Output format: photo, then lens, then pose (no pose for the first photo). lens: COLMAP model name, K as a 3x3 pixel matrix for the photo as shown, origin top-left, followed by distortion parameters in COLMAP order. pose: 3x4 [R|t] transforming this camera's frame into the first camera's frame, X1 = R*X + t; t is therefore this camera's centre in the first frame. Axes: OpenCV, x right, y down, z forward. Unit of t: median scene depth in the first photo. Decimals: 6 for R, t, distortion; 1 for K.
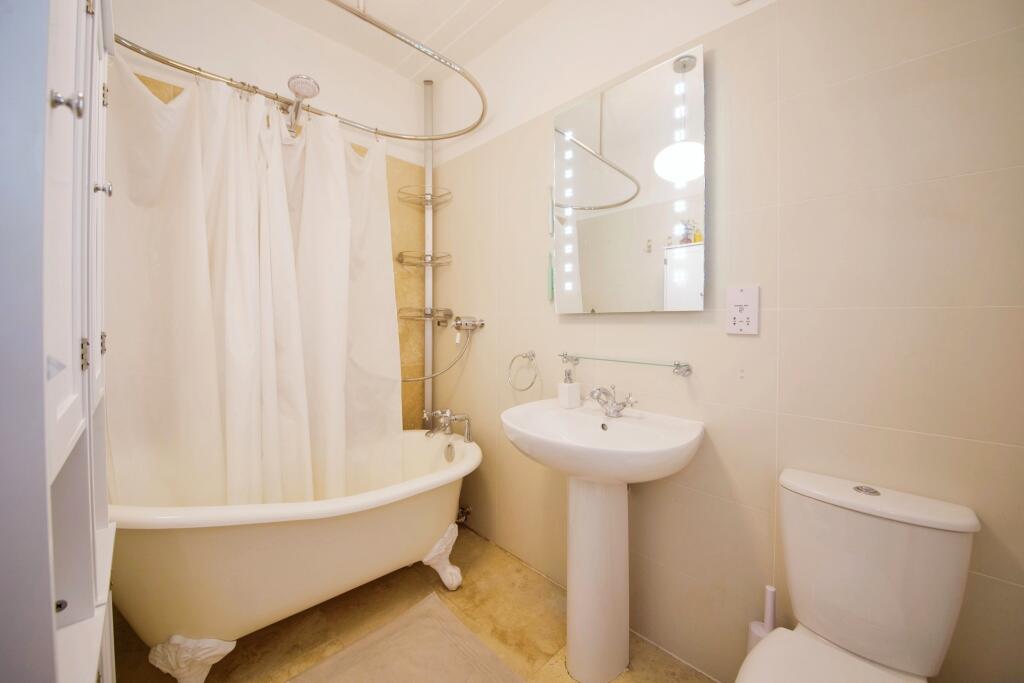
lens RADIAL K [[387.2, 0, 511.8], [0, 387.2, 330.7], [0, 0, 1]] dist [0.045025, -0.031625]
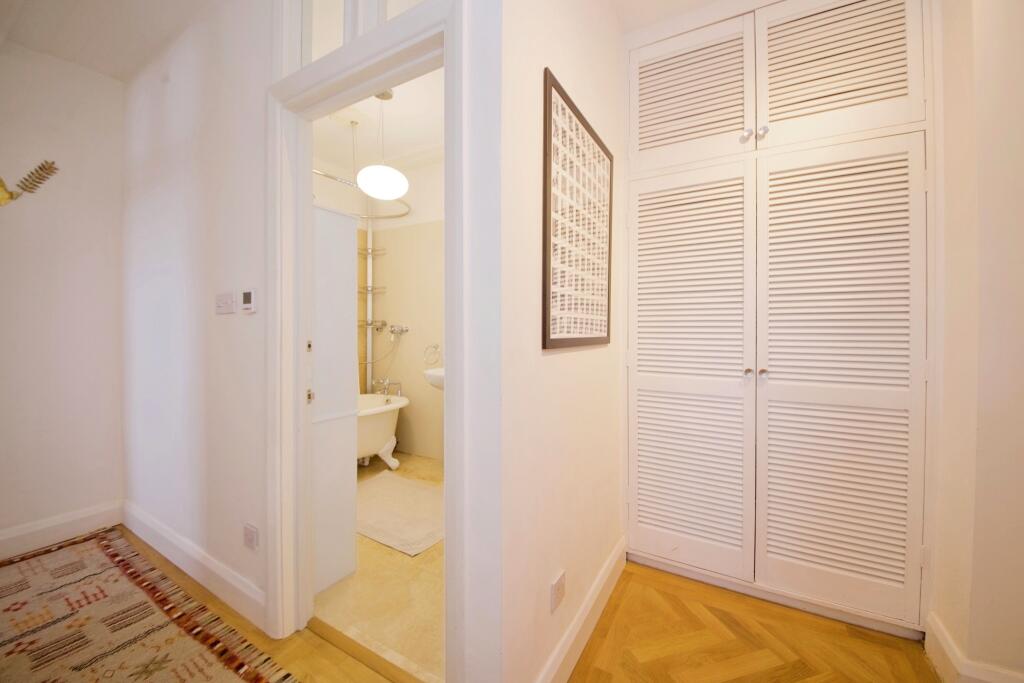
lens RADIAL K [[387.2, 0, 511.8], [0, 387.2, 330.7], [0, 0, 1]] dist [0.045025, -0.031625]
pose [[0.965785, 0.000609, 0.259342, -0.073835], [0.004483, 0.999809, -0.019044, 0.022247], [-0.259304, 0.019555, 0.965598, -0.779372]]
